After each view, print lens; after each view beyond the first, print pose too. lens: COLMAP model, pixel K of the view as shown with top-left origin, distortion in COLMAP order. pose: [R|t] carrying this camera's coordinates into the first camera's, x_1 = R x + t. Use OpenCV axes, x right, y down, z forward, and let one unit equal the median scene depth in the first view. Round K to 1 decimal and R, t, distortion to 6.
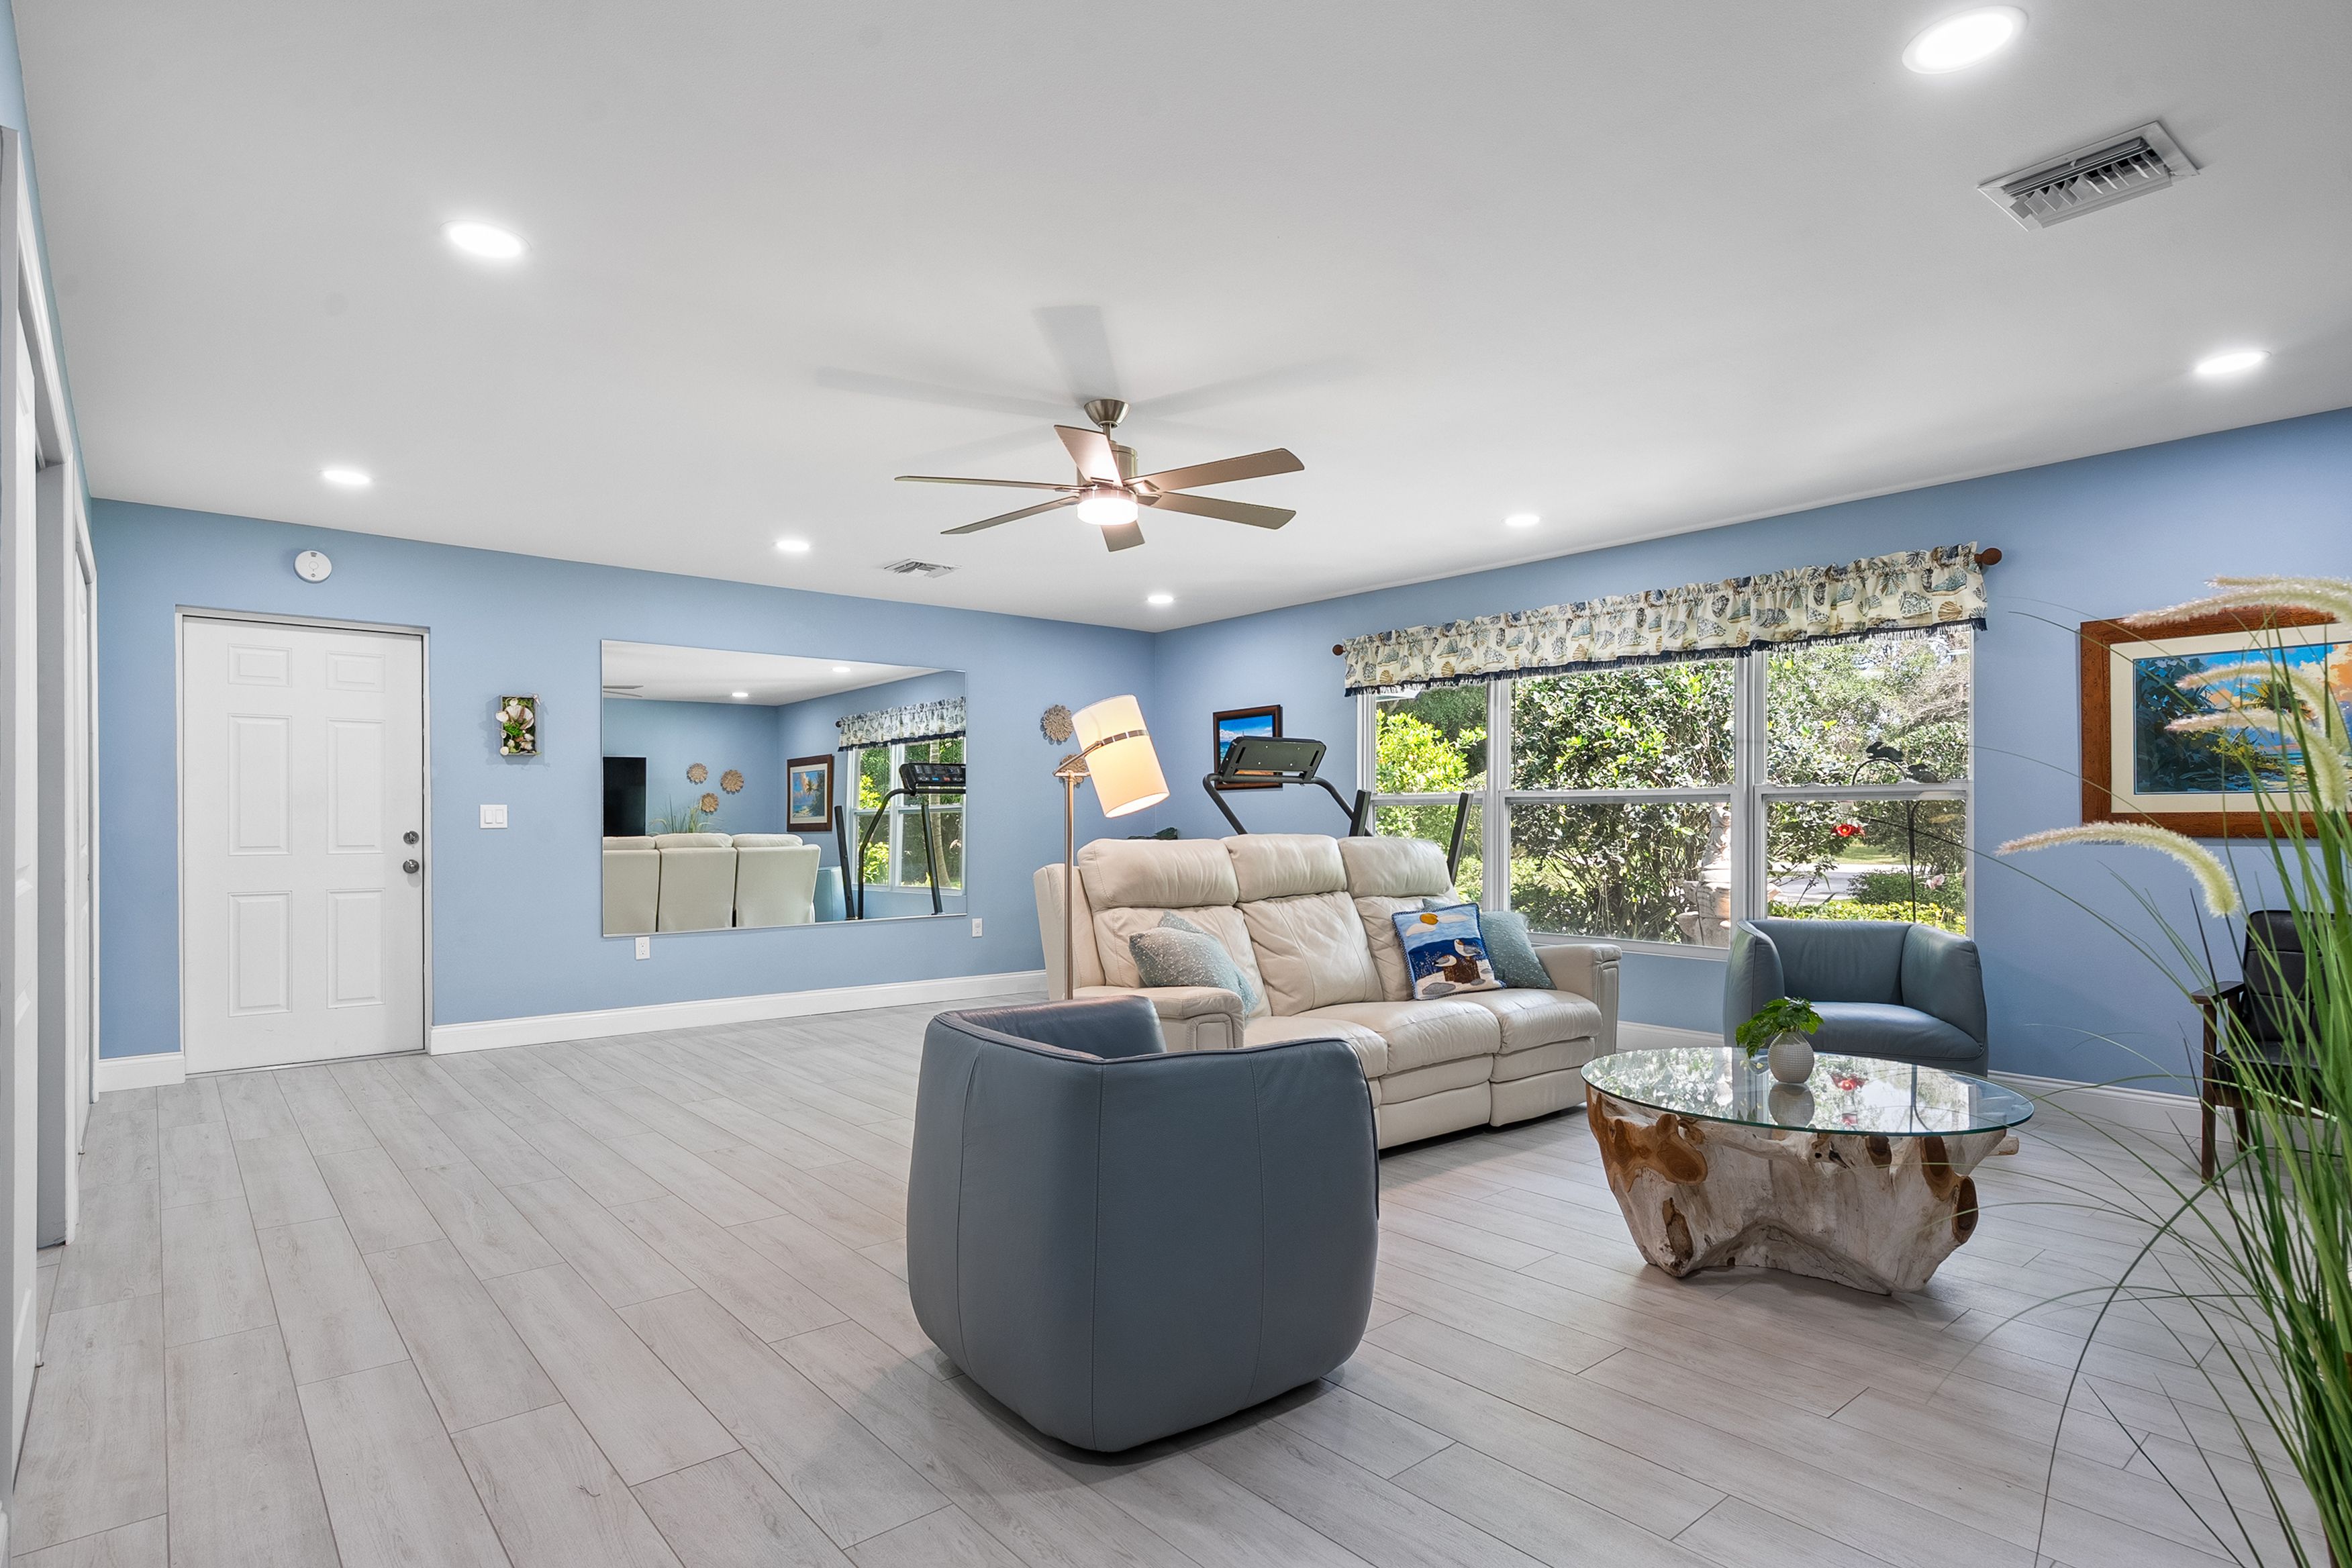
lens RADIAL K [[1241.6, 0, 1173.4], [0, 1241.6, 796.2], [0, 0, 1]] dist [0.001569, 0.000340]
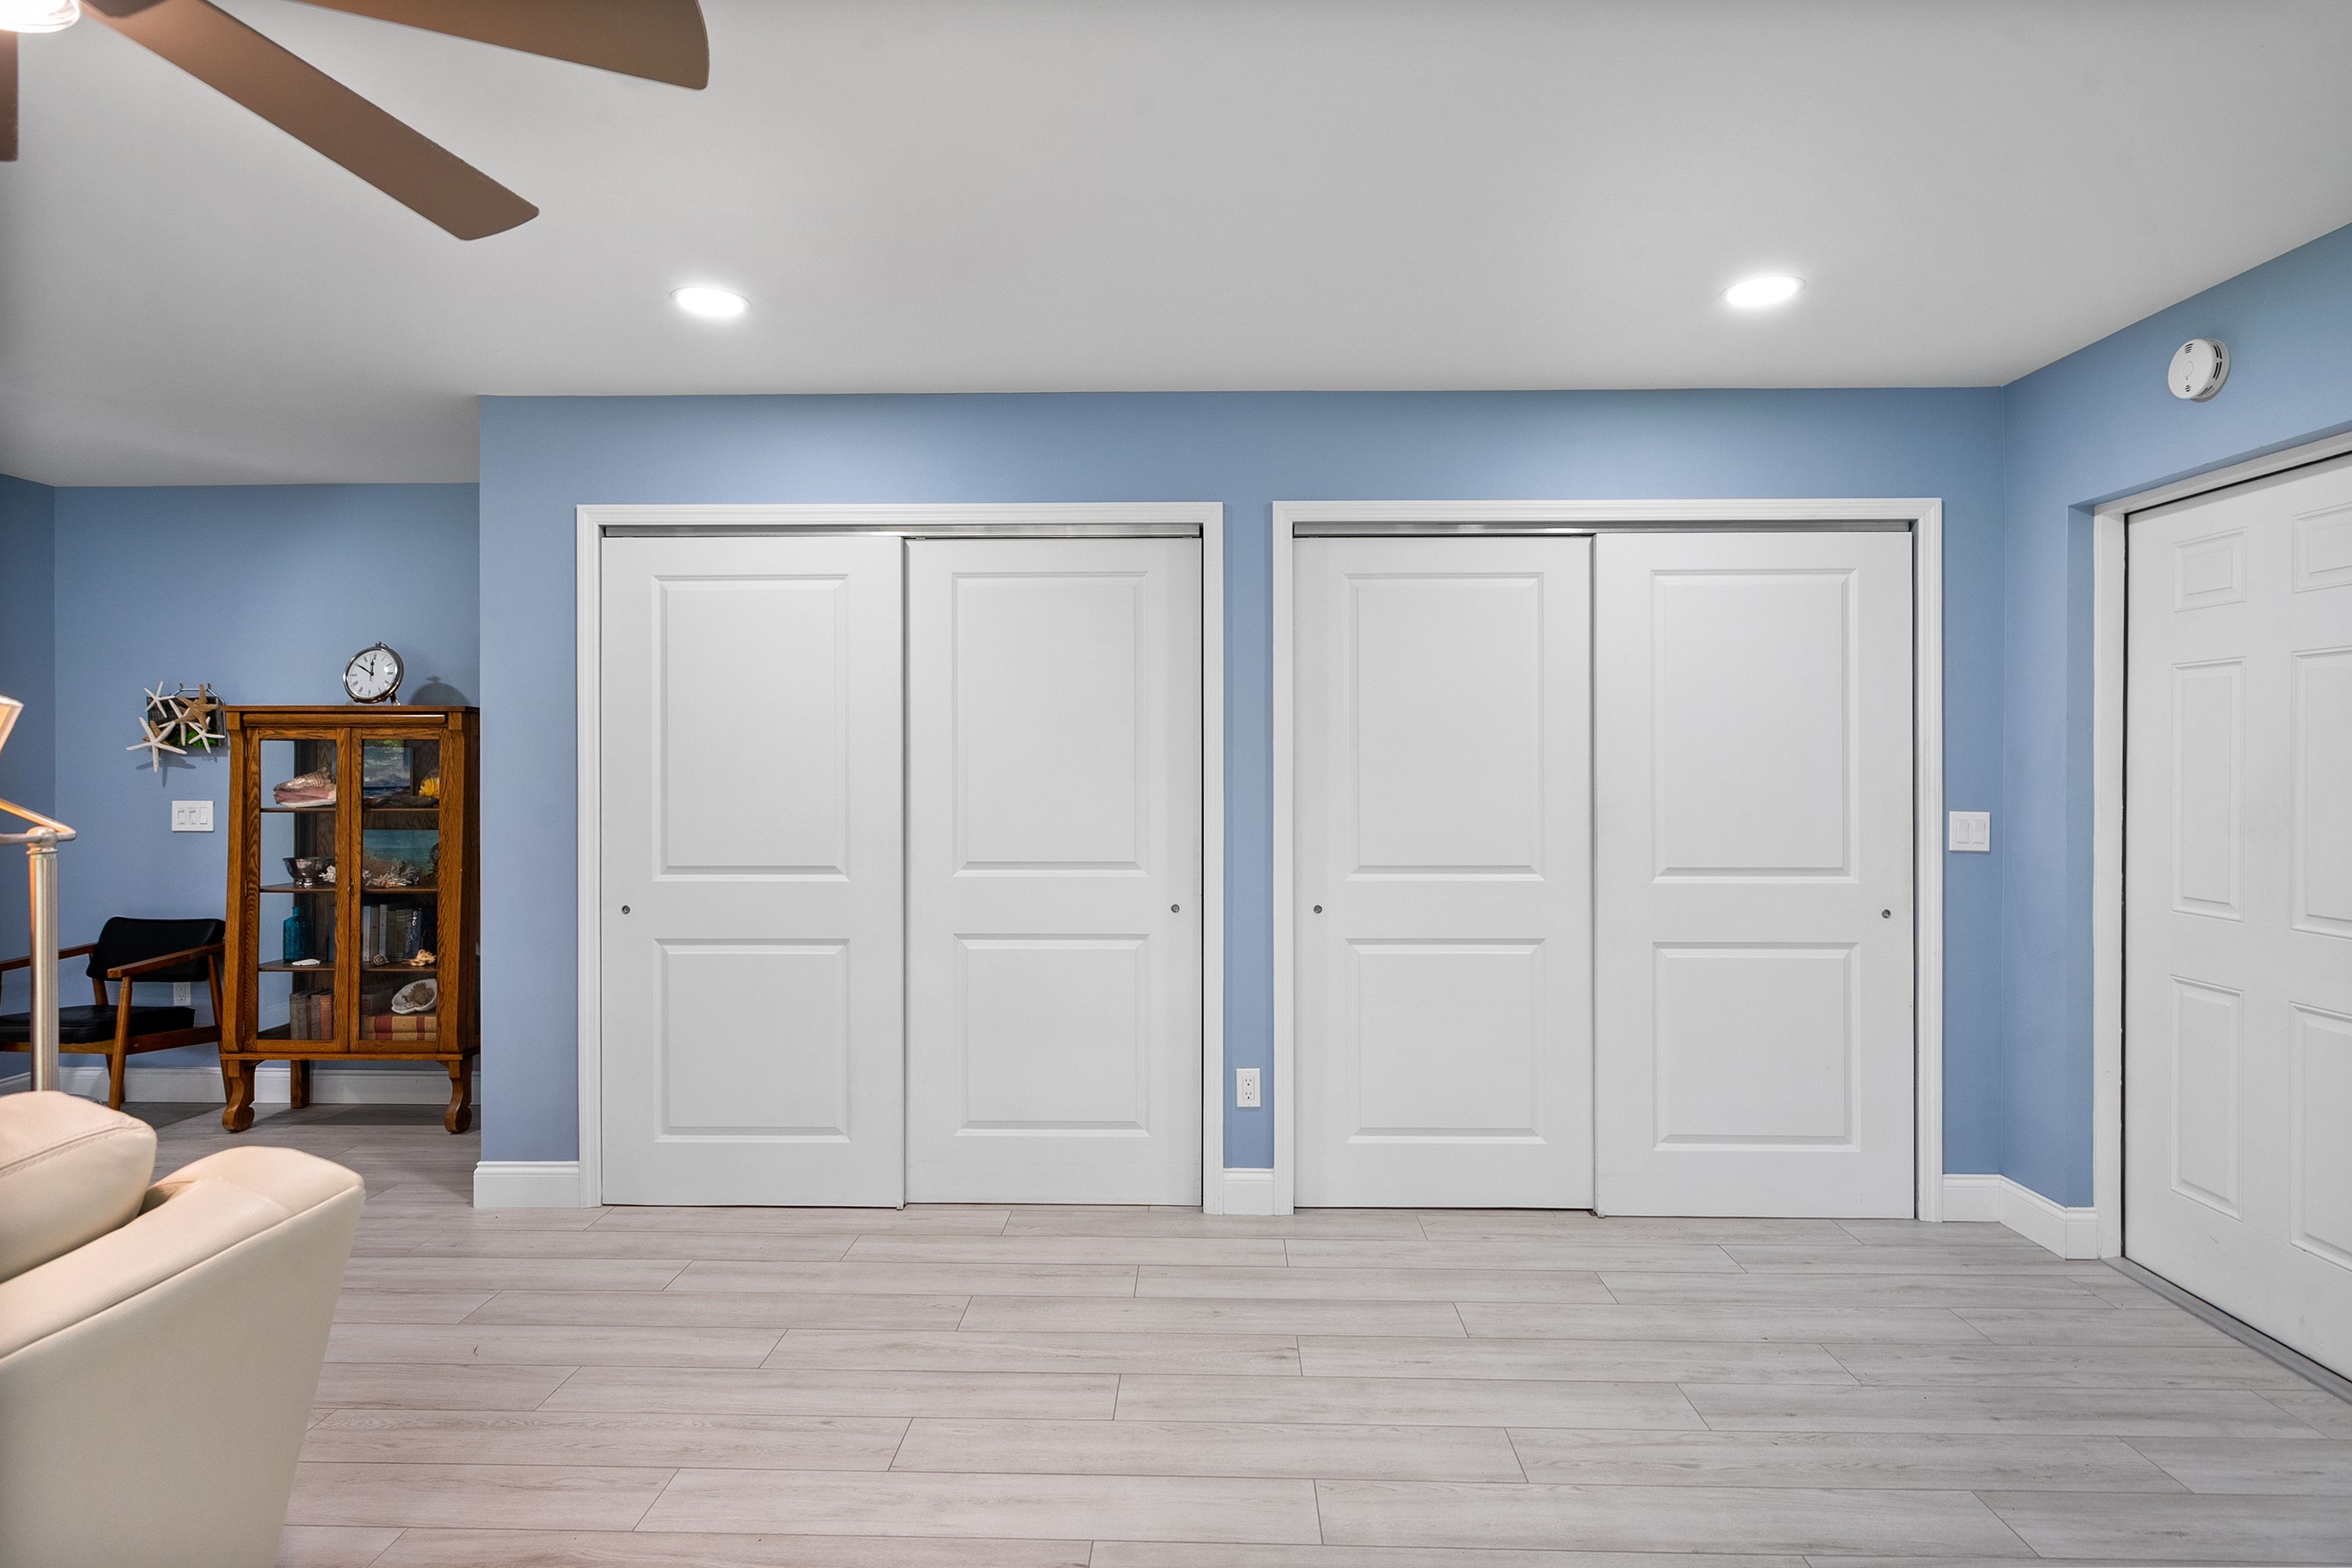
lens RADIAL K [[1241.6, 0, 1175.4], [0, 1241.6, 779.4], [0, 0, 1]] dist [0.001569, 0.000340]
pose [[-0.664131, 0.011184, -0.747533, -0.033719], [0.013628, 0.999903, 0.002852, -0.035579], [0.747492, -0.008293, -0.664219, 1.716643]]
